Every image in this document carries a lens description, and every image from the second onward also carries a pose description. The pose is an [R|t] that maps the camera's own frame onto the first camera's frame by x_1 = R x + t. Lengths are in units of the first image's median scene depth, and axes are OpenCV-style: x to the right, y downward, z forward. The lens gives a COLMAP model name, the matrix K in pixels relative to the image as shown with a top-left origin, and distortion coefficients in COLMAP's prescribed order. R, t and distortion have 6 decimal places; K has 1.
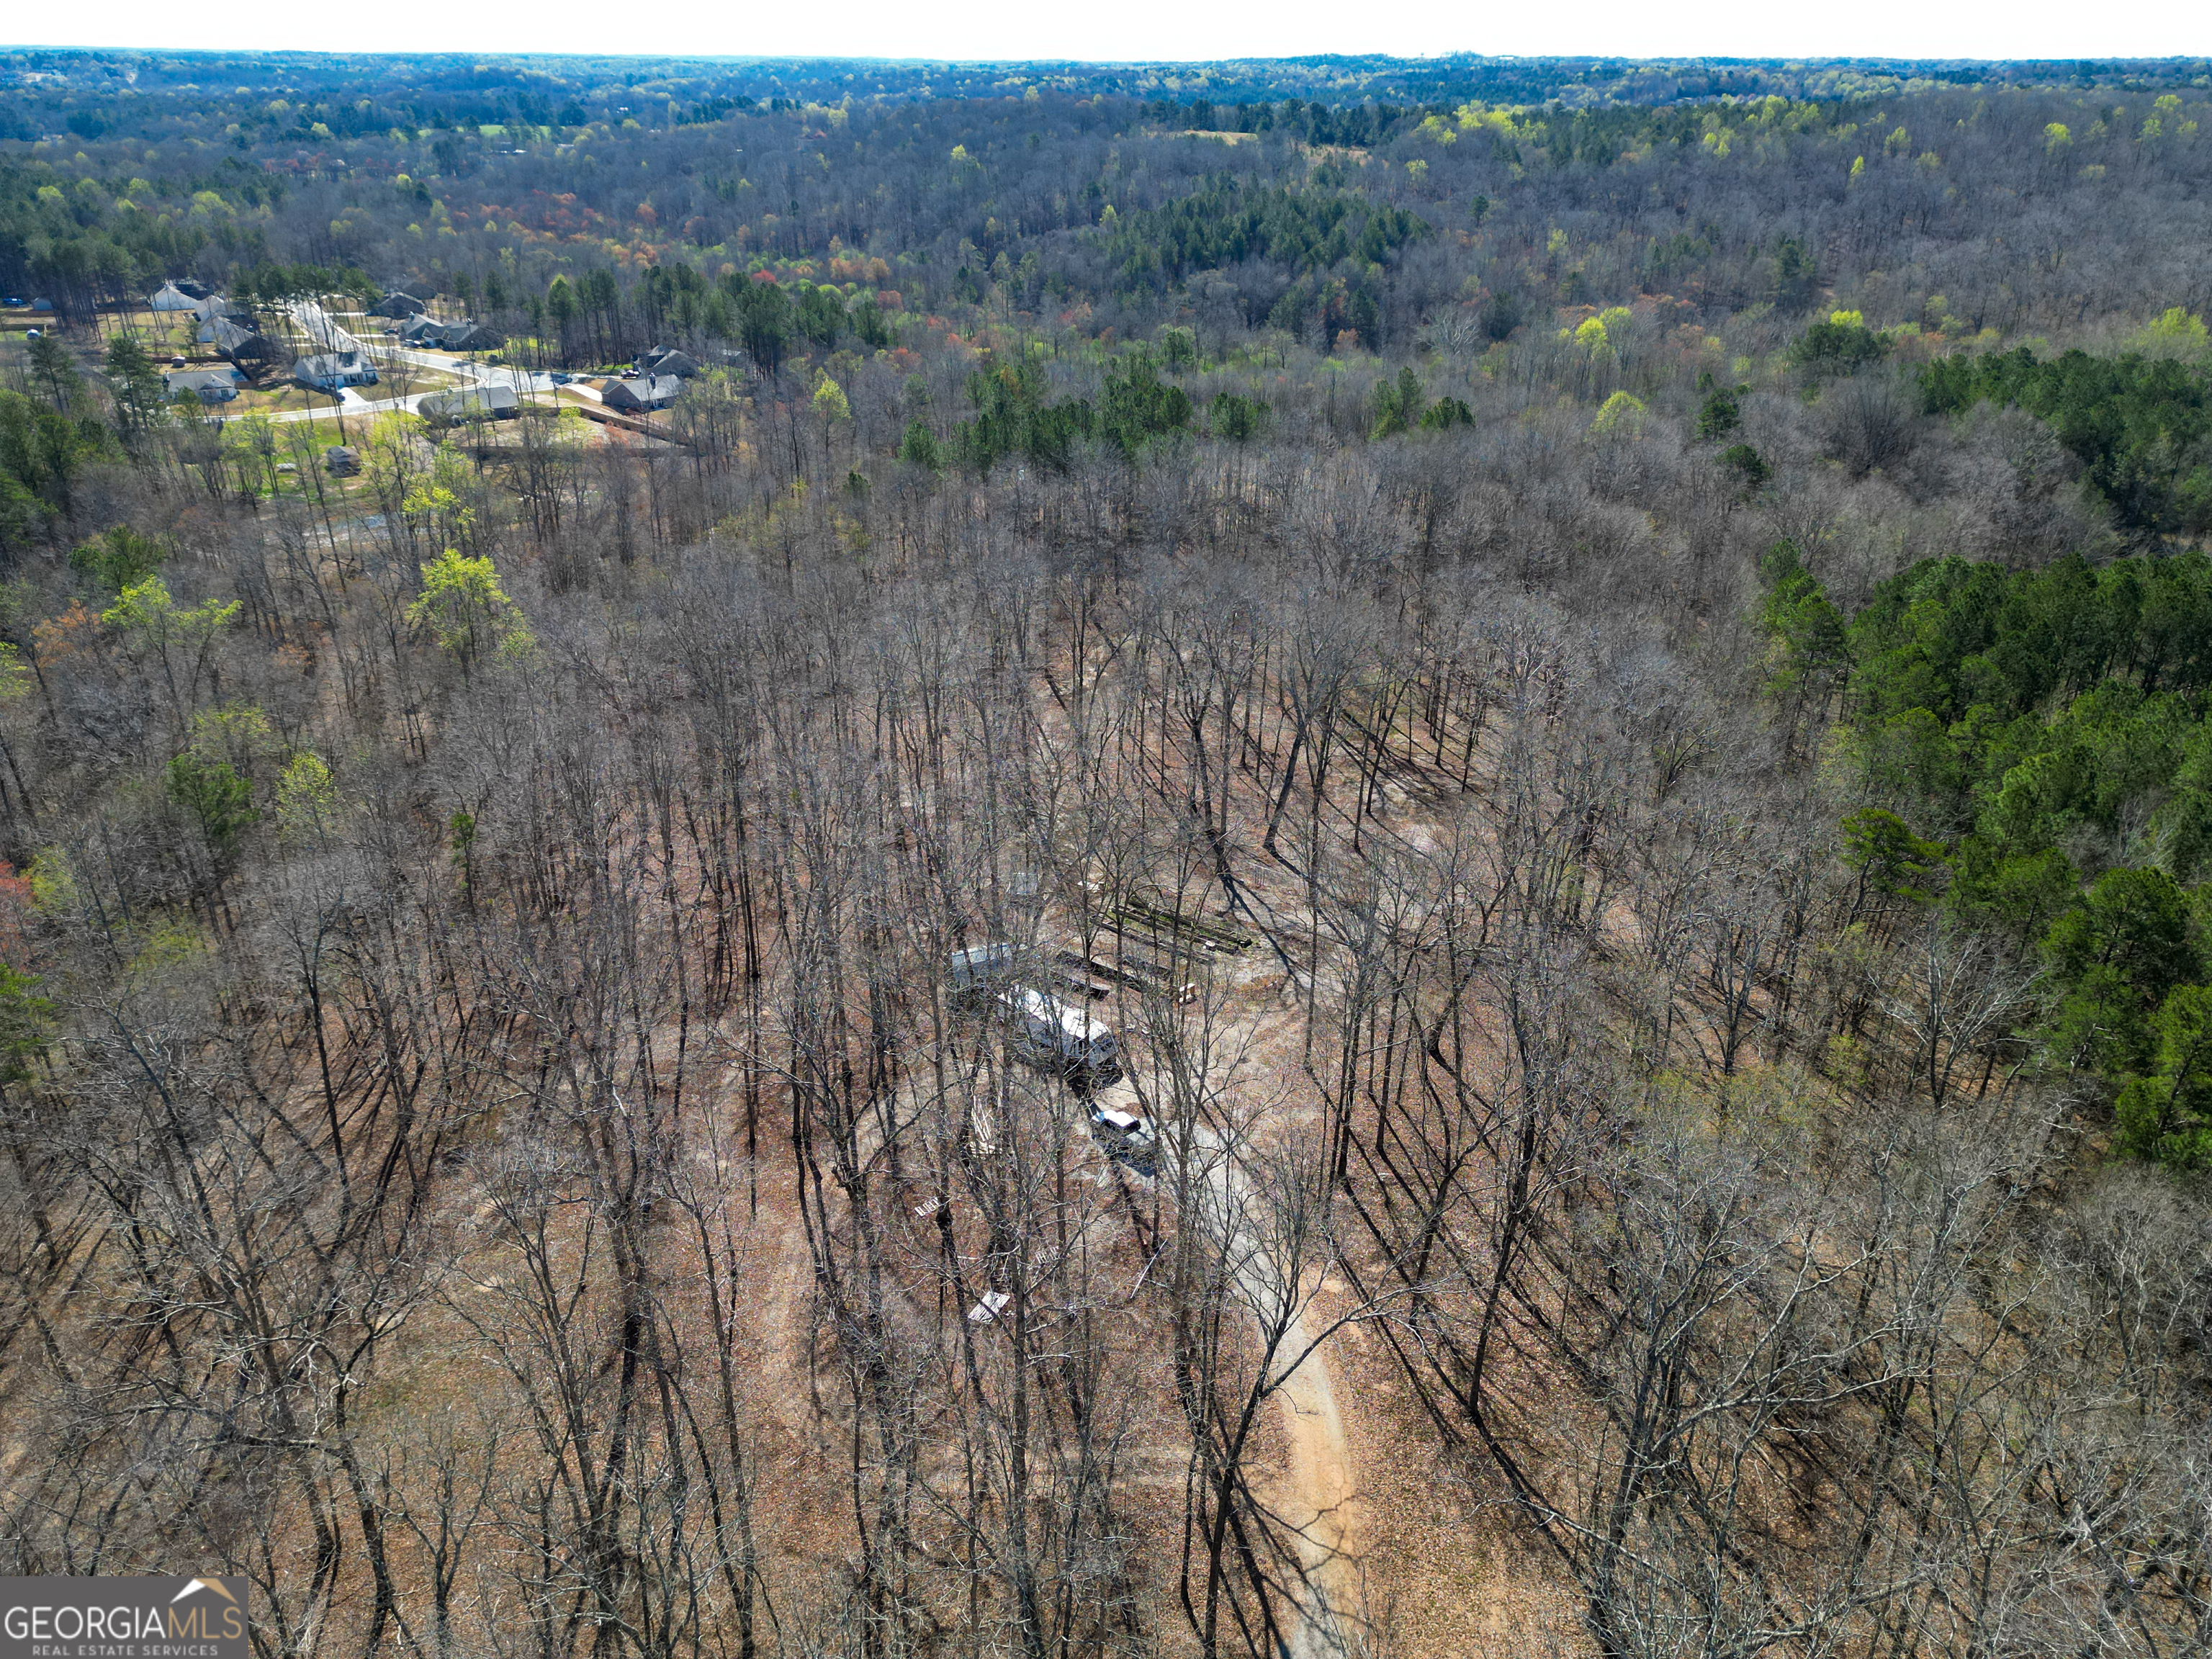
lens RADIAL K [[1525.6, 0, 1106.0], [0, 1525.6, 829.5], [0, 0, 1]] dist [0.053134, -0.032119]
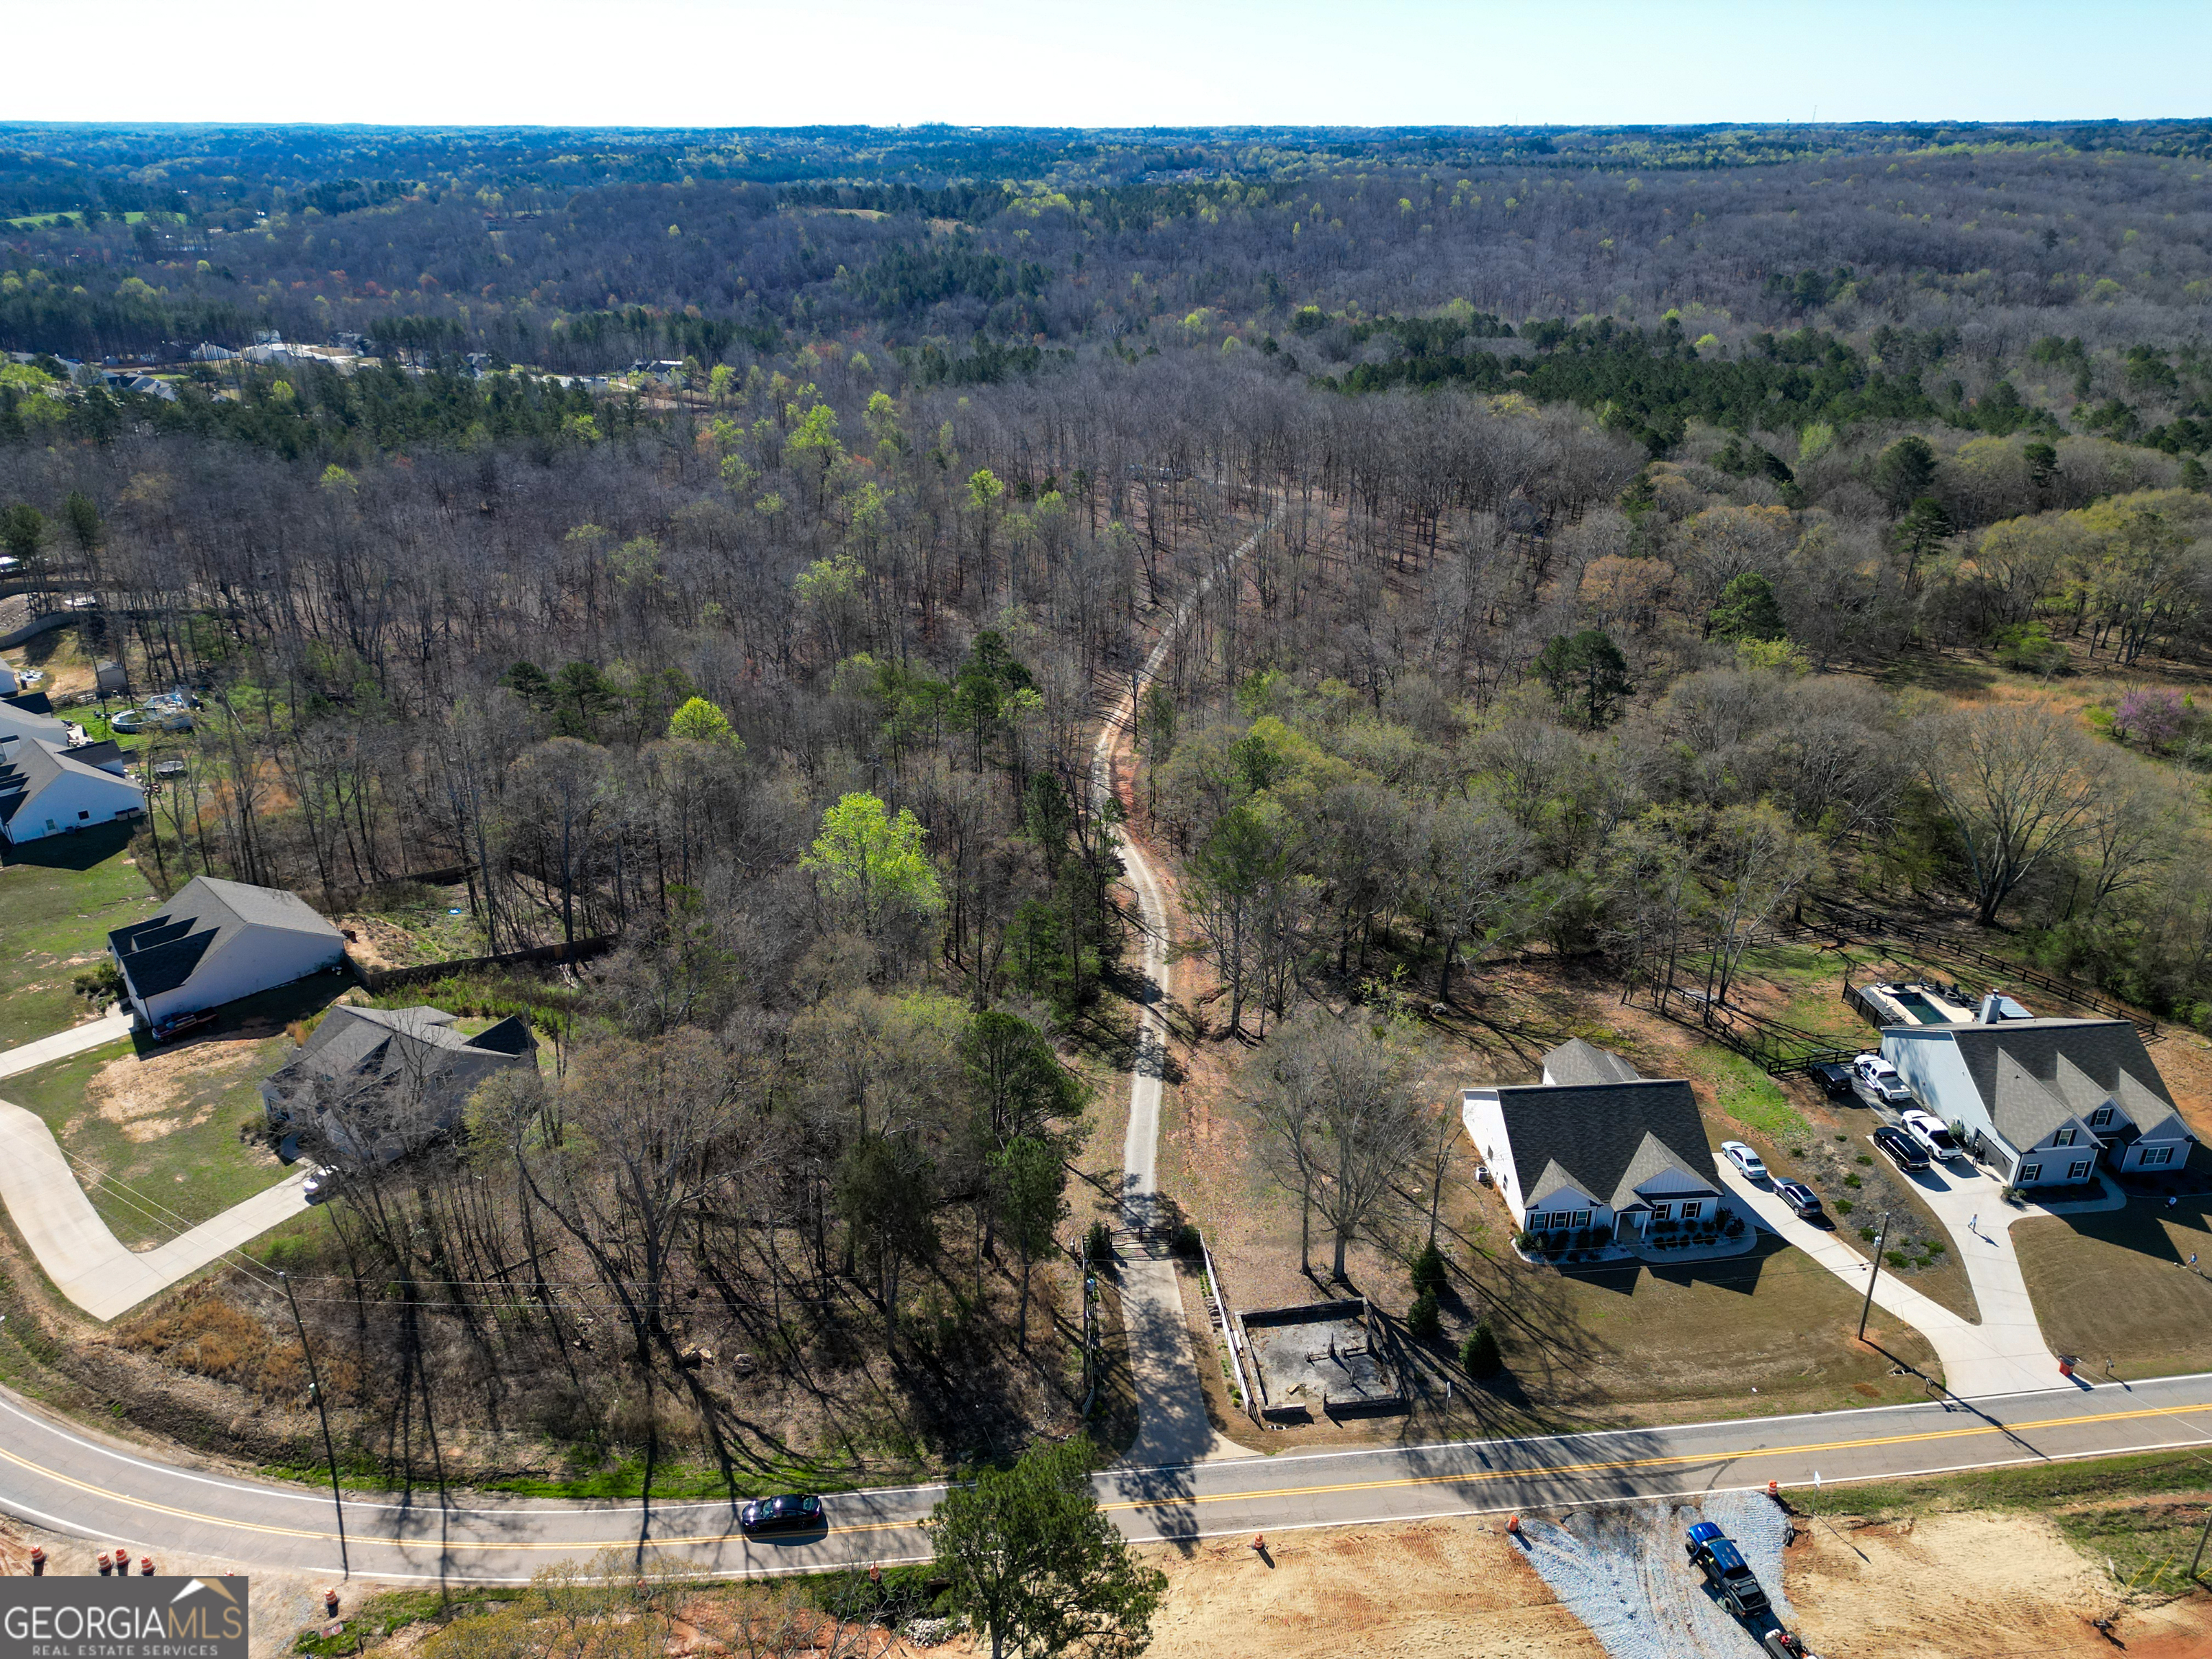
lens RADIAL K [[1525.6, 0, 1106.0], [0, 1525.6, 829.5], [0, 0, 1]] dist [0.053134, -0.032119]
pose [[0.950011, -0.136875, 0.280614, -0.150970], [0.145898, 0.989234, -0.011417, 0.113681], [-0.276030, 0.051787, 0.959753, -0.283263]]
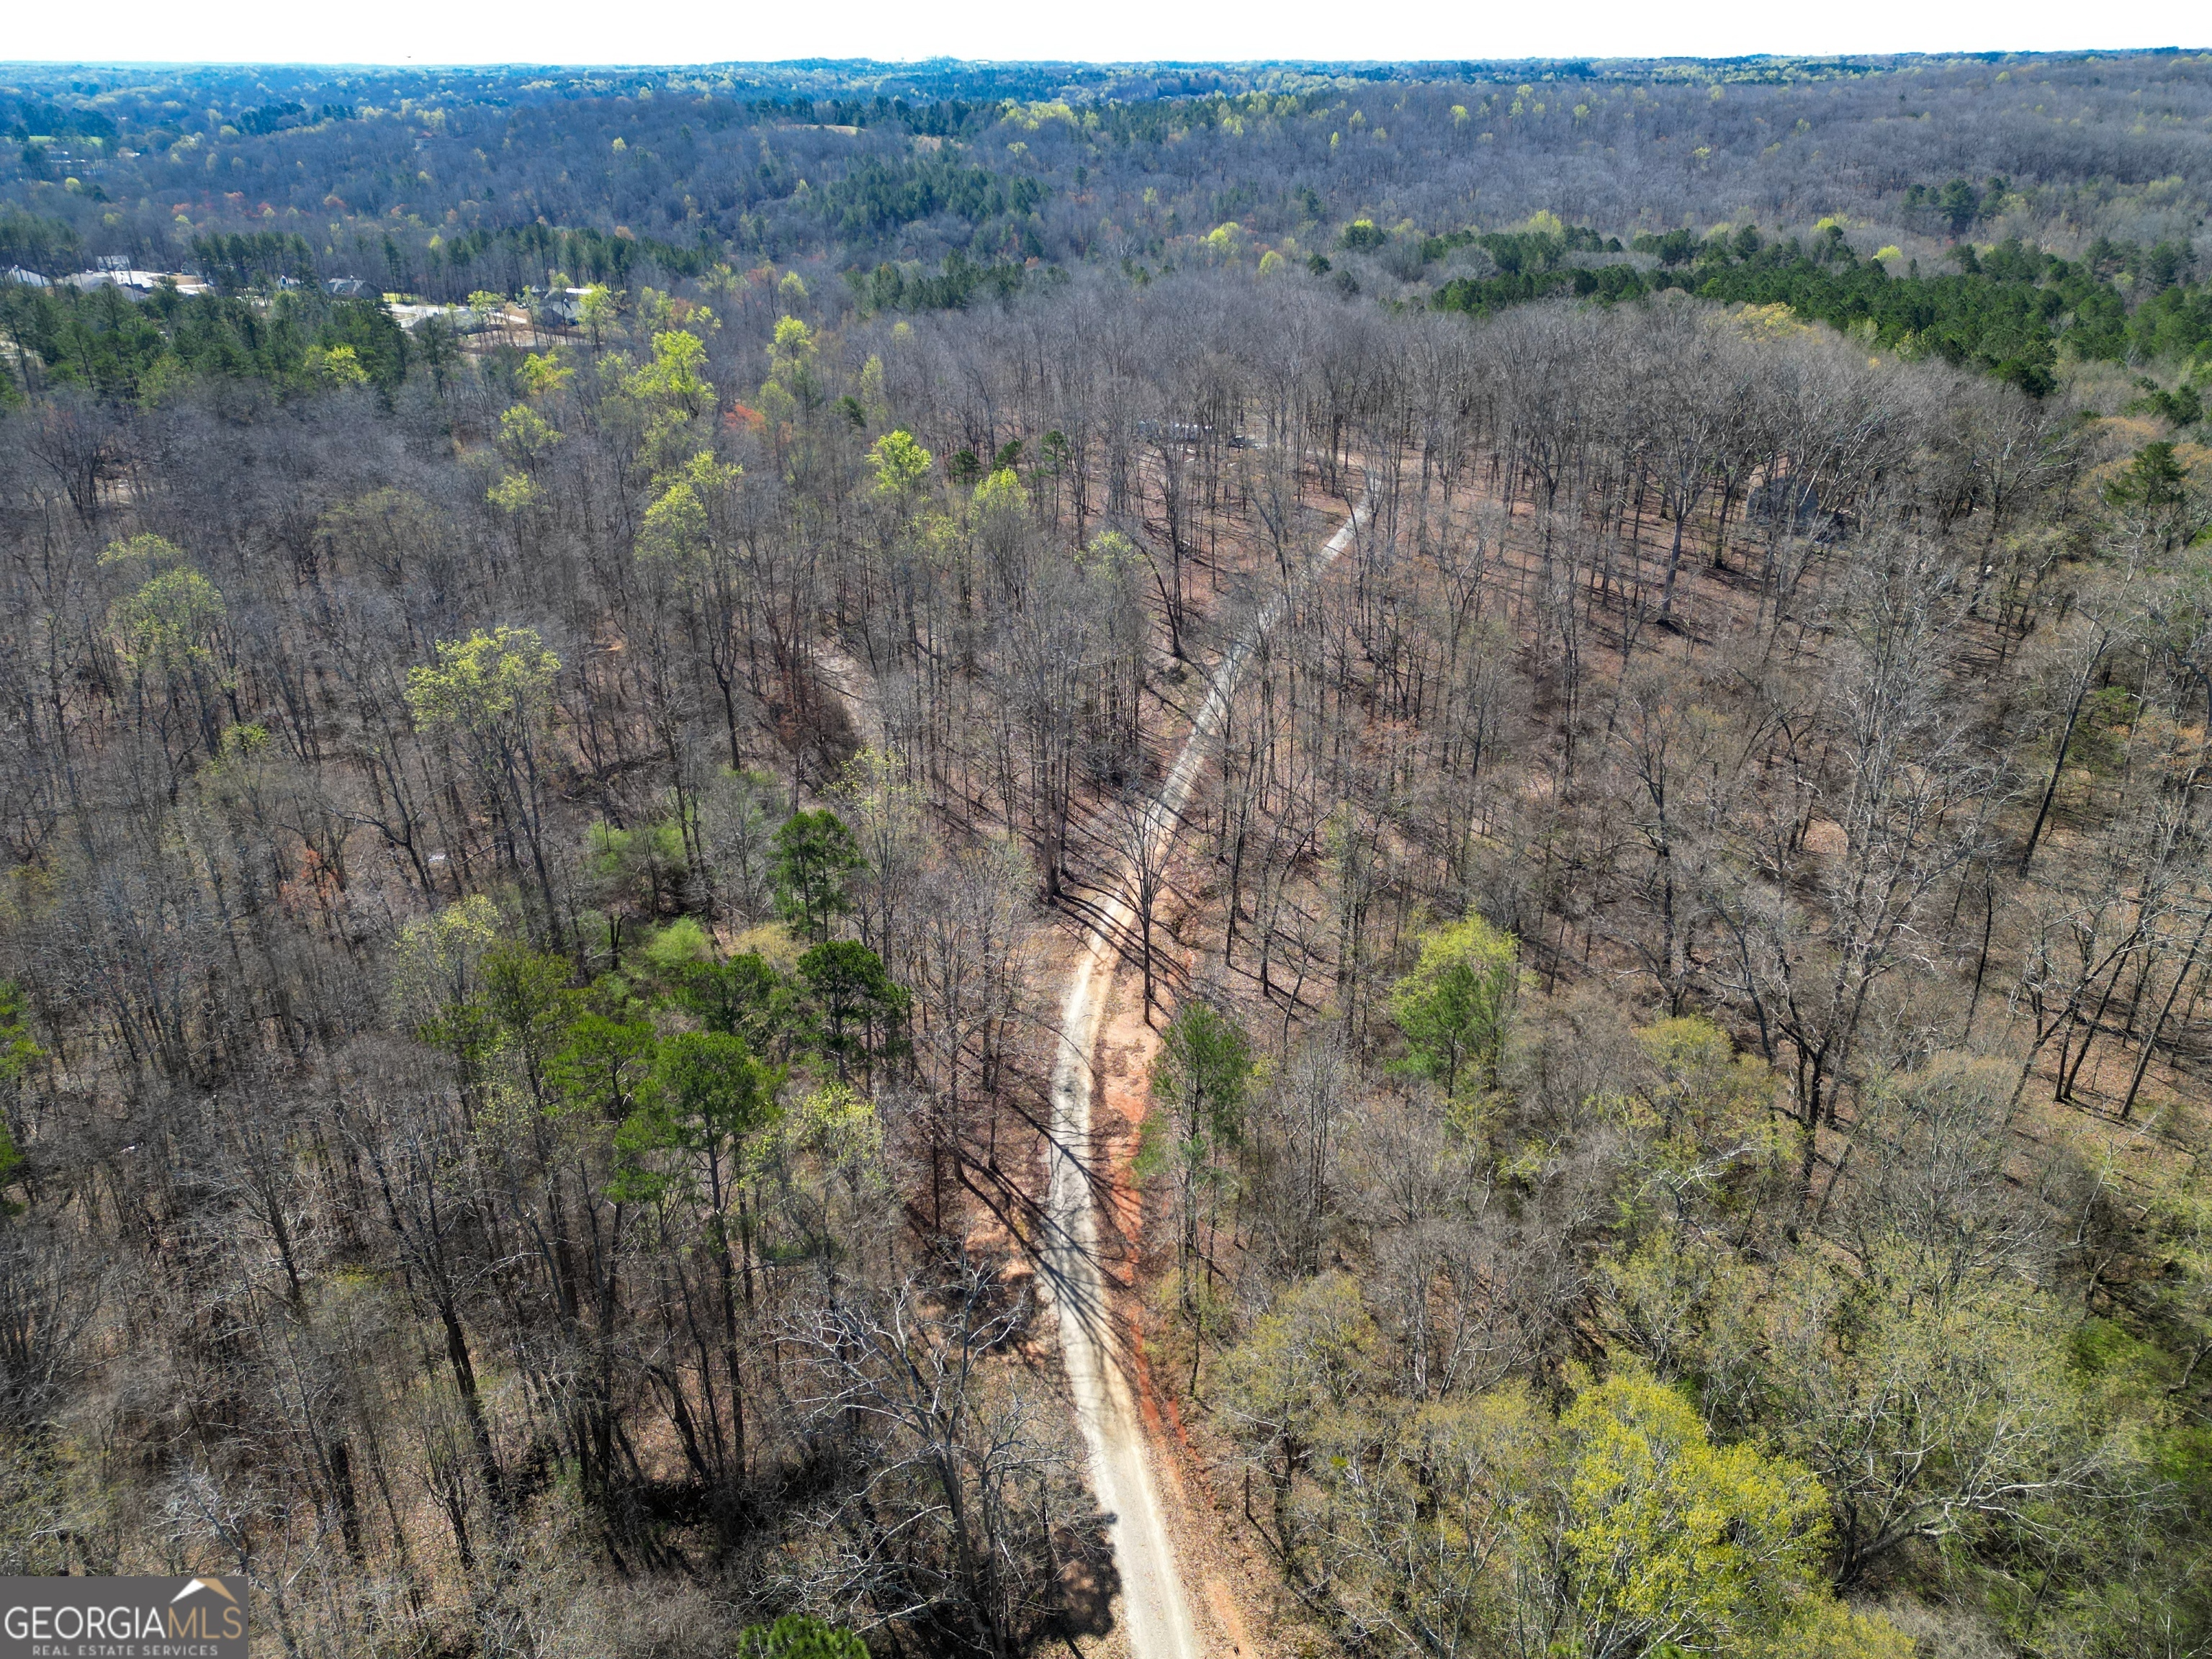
lens RADIAL K [[1525.6, 0, 1106.0], [0, 1525.6, 829.5], [0, 0, 1]] dist [0.053134, -0.032119]
pose [[0.952175, -0.144654, 0.269144, -0.109105], [0.145160, 0.989242, 0.018133, 0.081865], [-0.268872, 0.021803, 0.962929, -0.164849]]
